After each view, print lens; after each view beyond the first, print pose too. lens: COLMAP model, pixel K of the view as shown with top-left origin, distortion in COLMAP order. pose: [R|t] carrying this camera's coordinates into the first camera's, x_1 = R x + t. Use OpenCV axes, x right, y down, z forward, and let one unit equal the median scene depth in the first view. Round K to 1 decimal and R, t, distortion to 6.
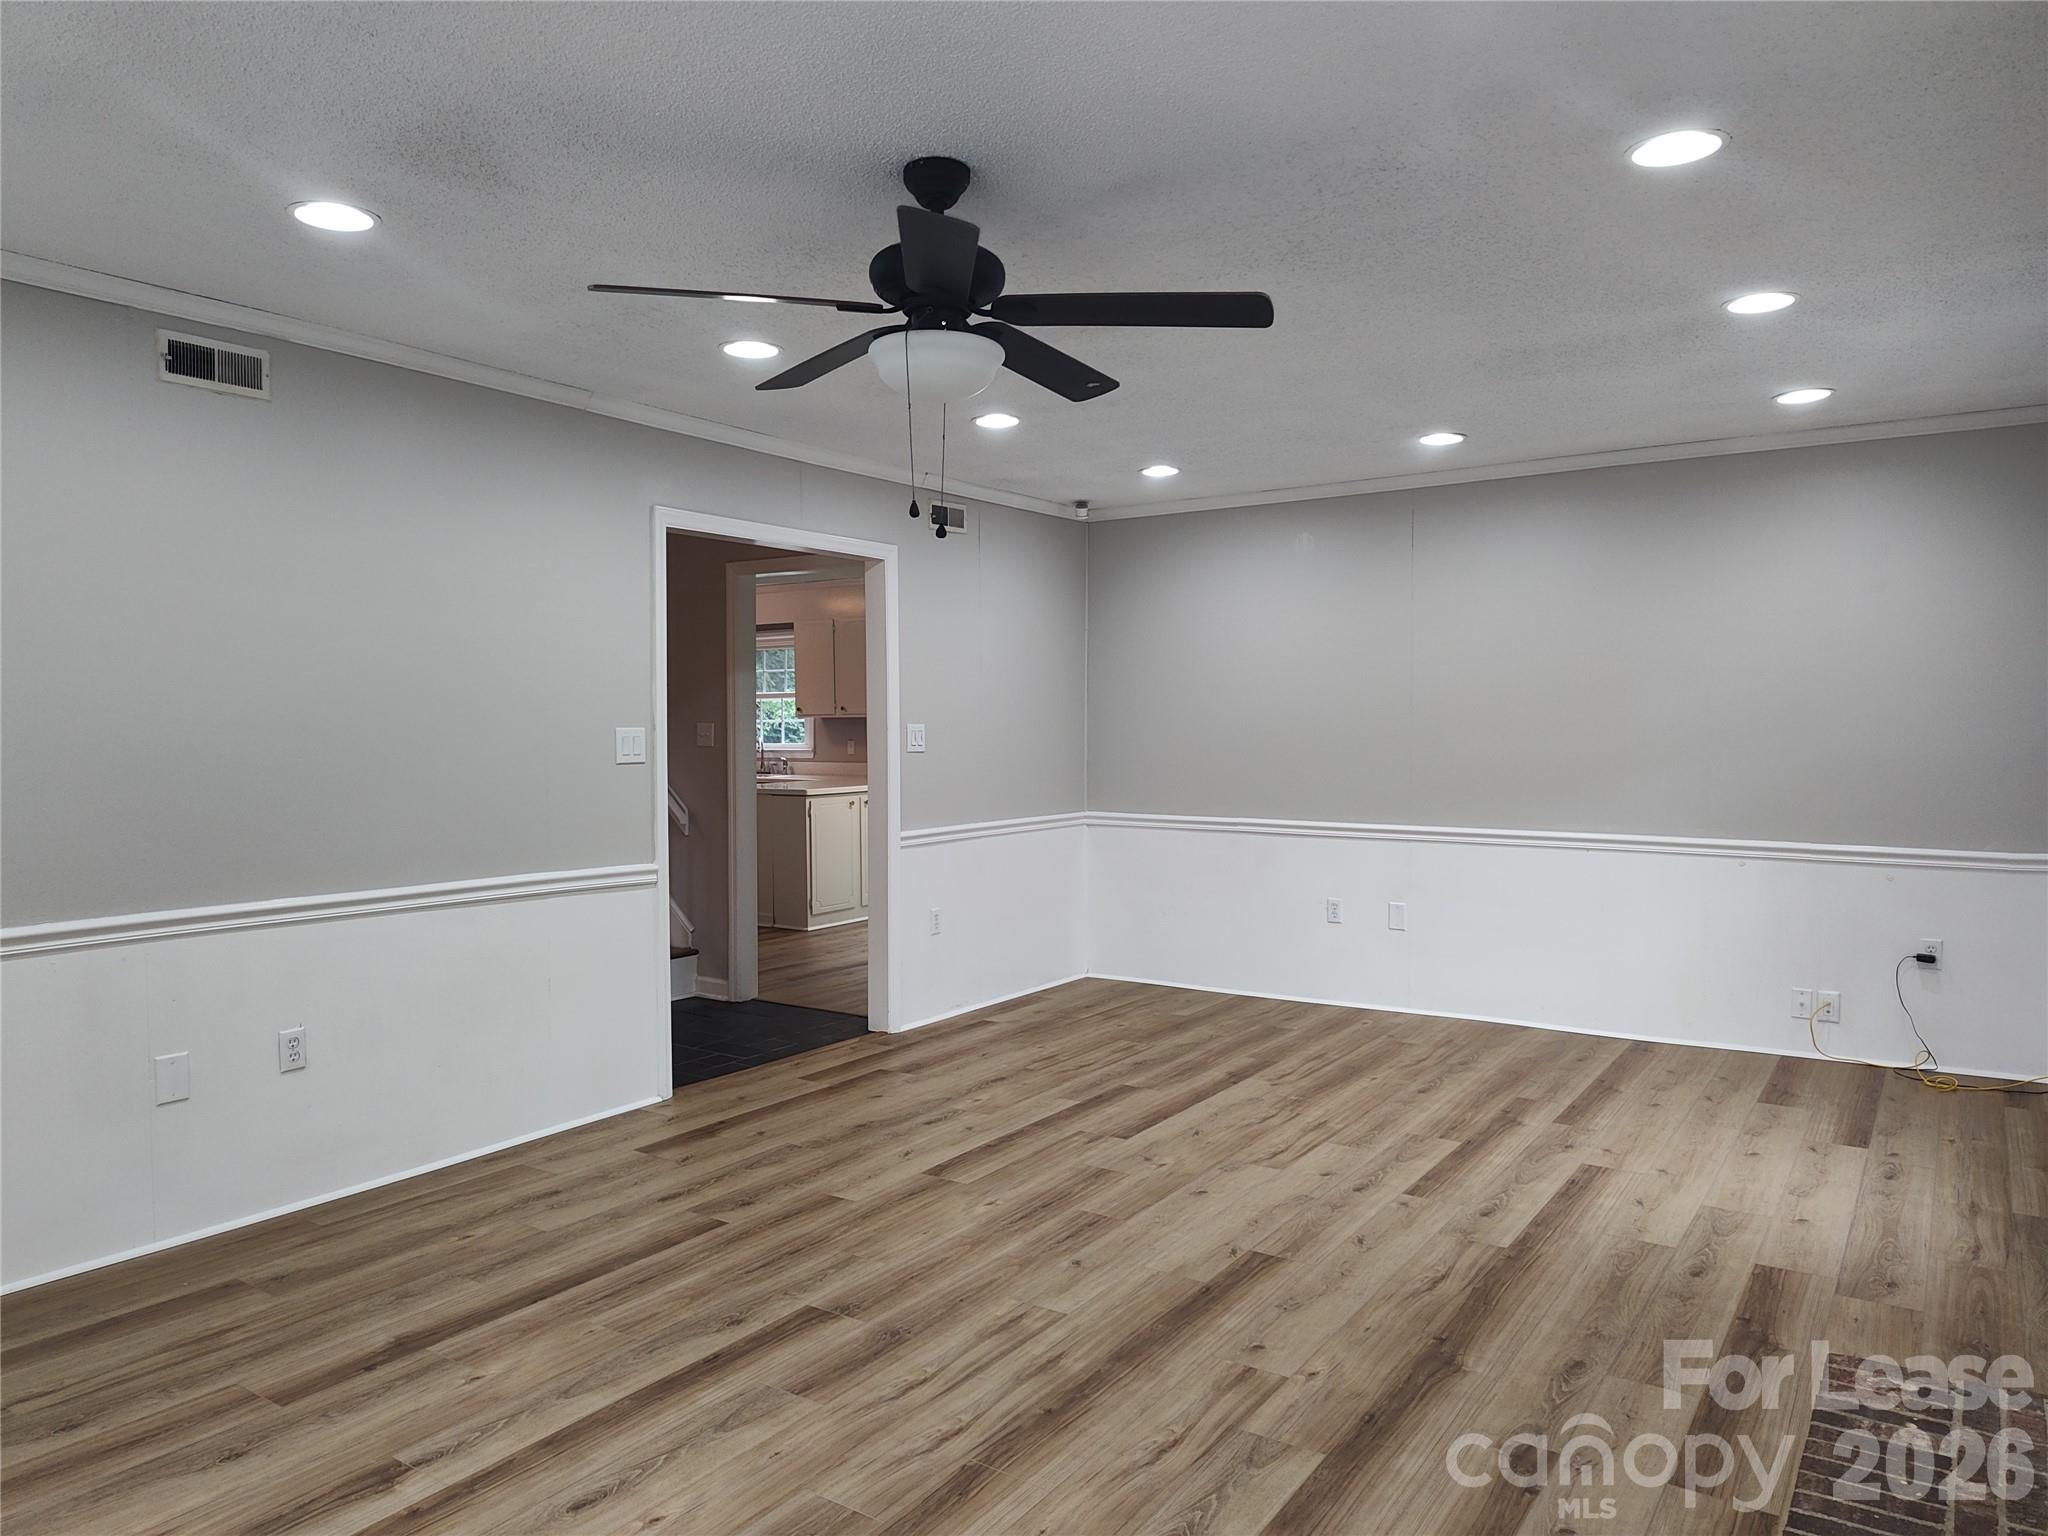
lens RADIAL K [[1385.7, 0, 1018.1], [0, 1385.7, 768.8], [0, 0, 1]] dist [0.039959, -0.044847]
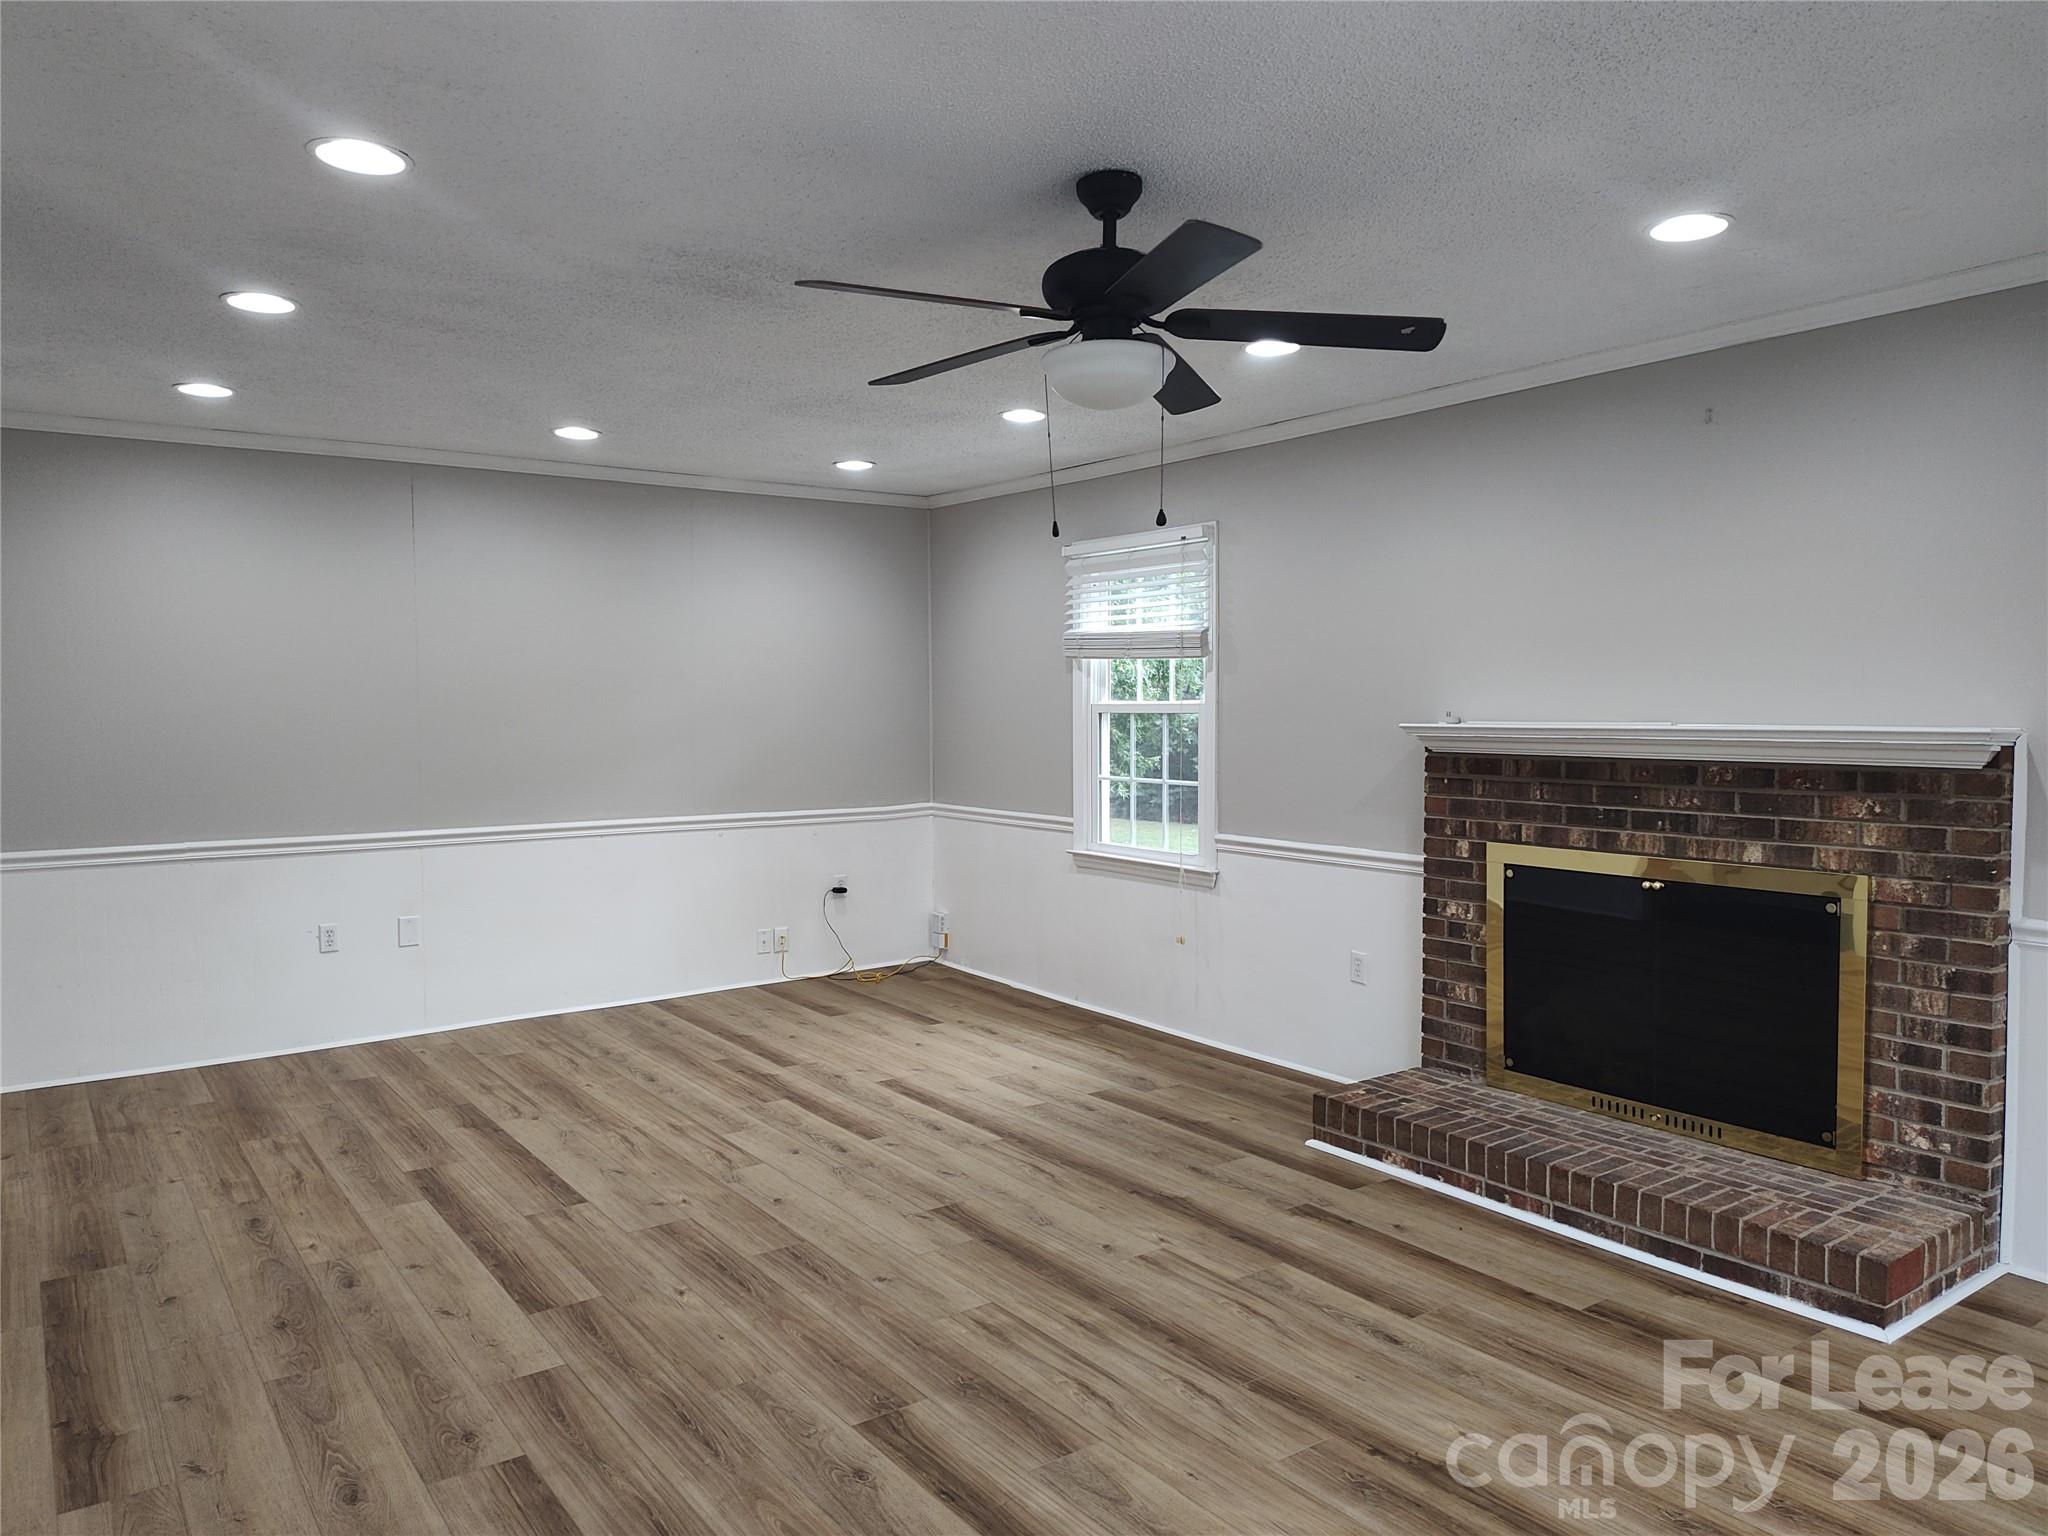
lens RADIAL K [[1385.7, 0, 1021.5], [0, 1385.7, 762.1], [0, 0, 1]] dist [0.039959, -0.044847]
pose [[0.337532, -0.038352, 0.940532, -0.776796], [0.035576, 0.998976, 0.027968, -0.027636], [-0.940642, 0.024020, 0.338550, 0.536455]]
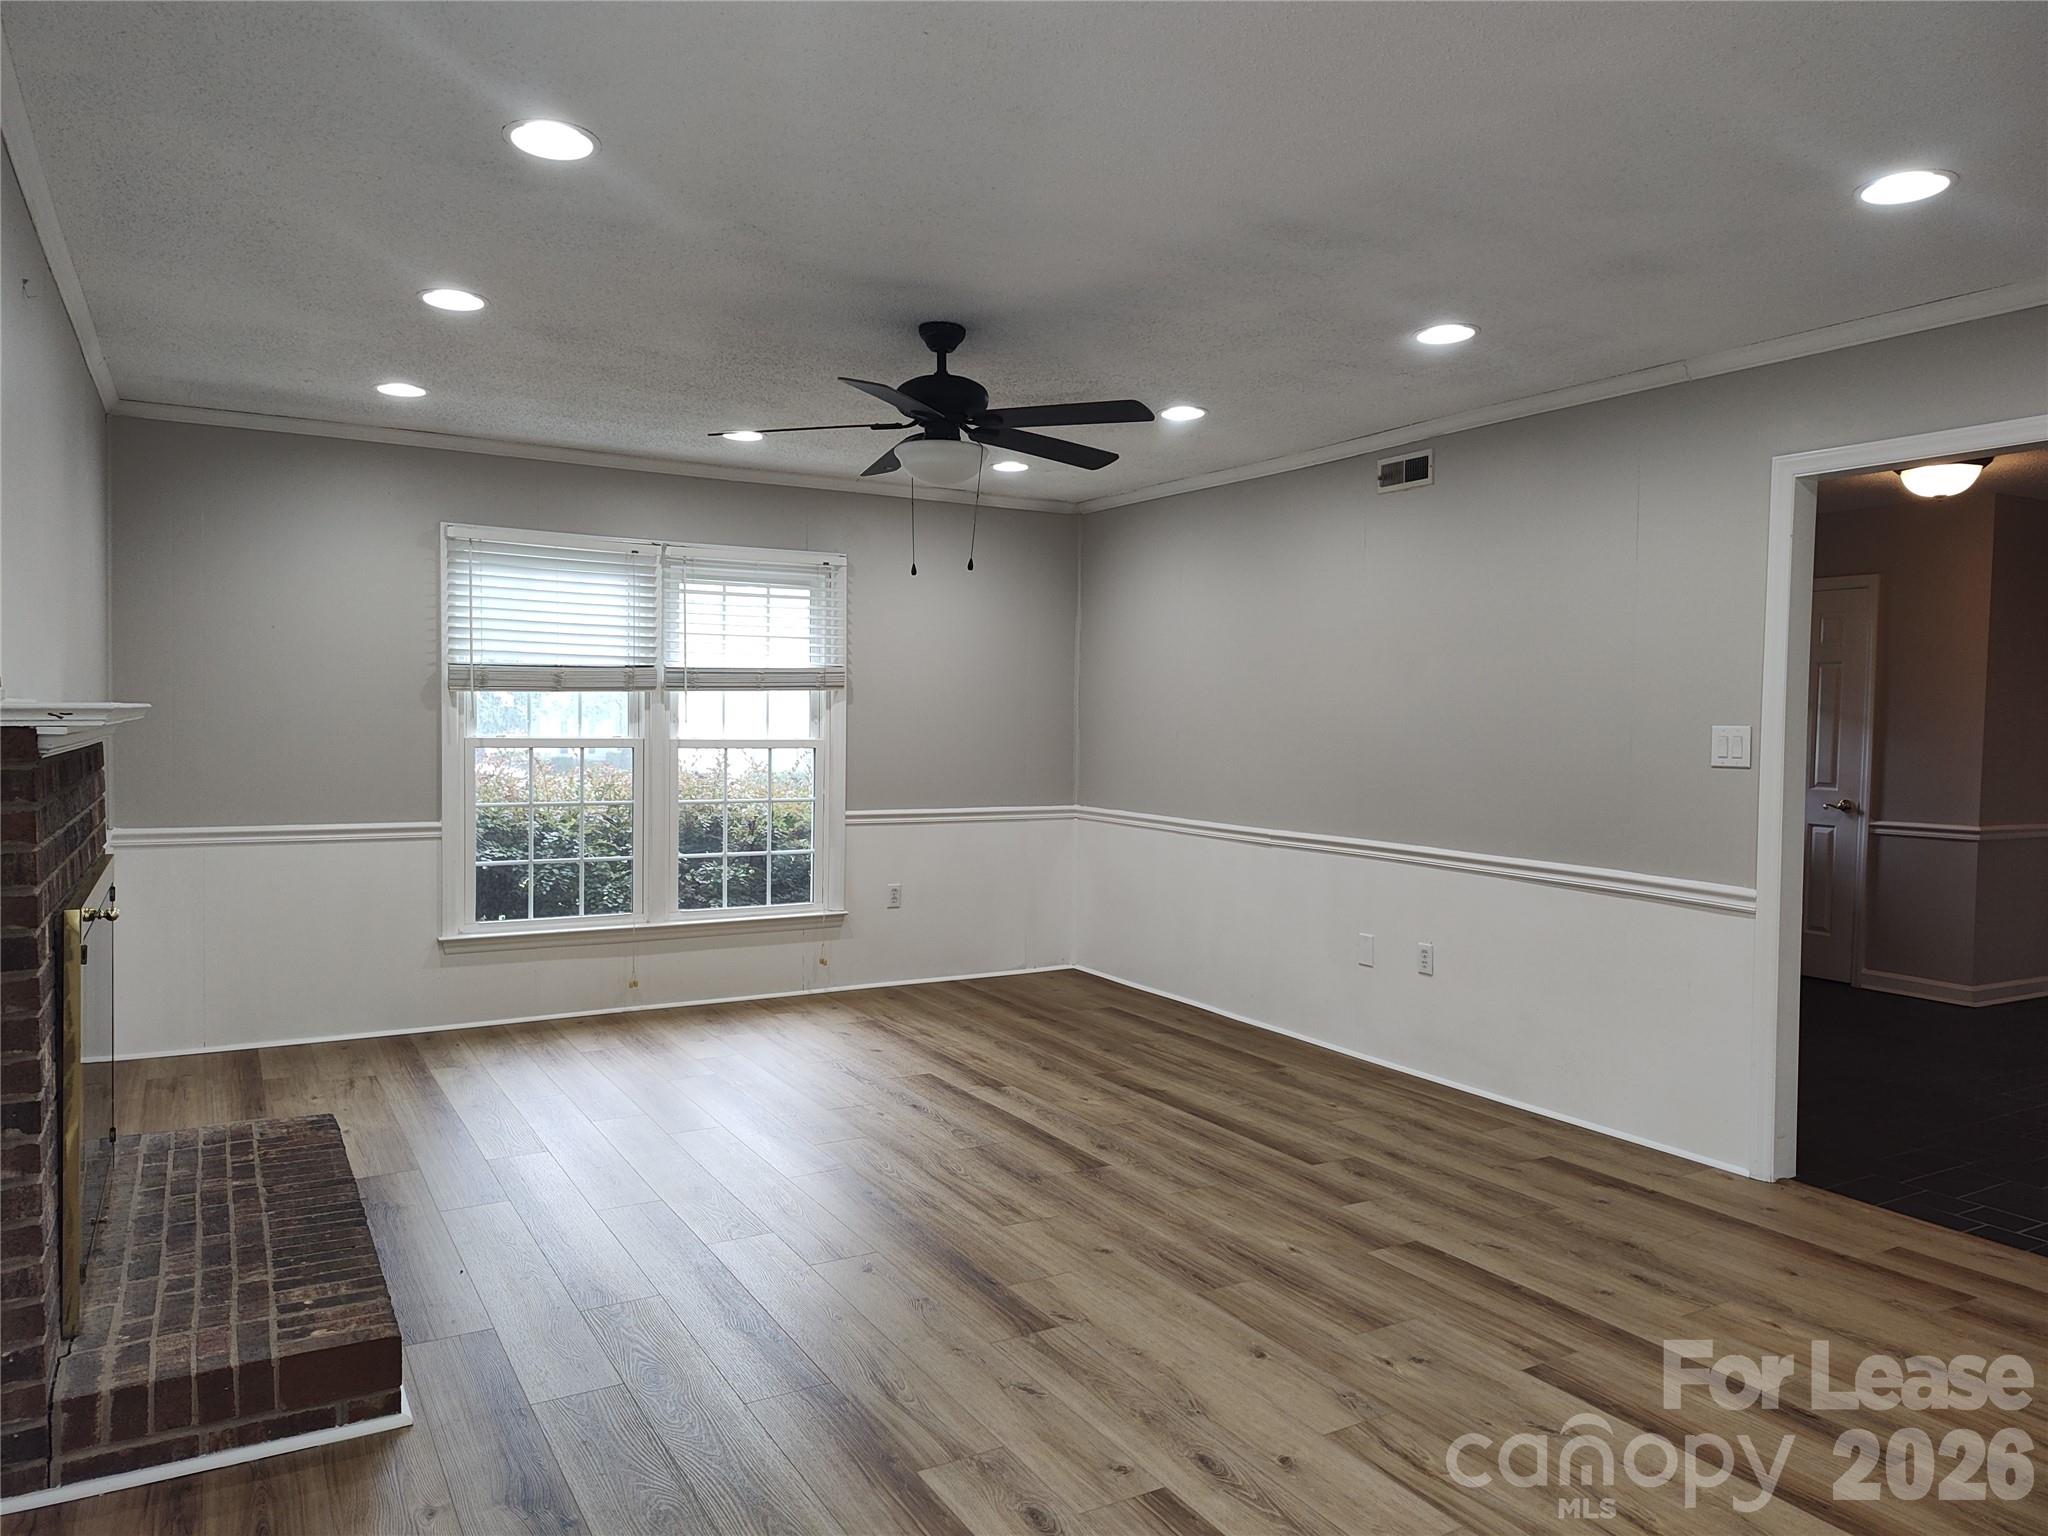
lens RADIAL K [[1385.7, 0, 1022.6], [0, 1385.7, 762.9], [0, 0, 1]] dist [0.039959, -0.044847]
pose [[-0.432787, 0.022389, -0.901218, 0.901849], [-0.044519, 0.997941, 0.046171, -0.035143], [0.900397, 0.060103, -0.430899, 1.275316]]
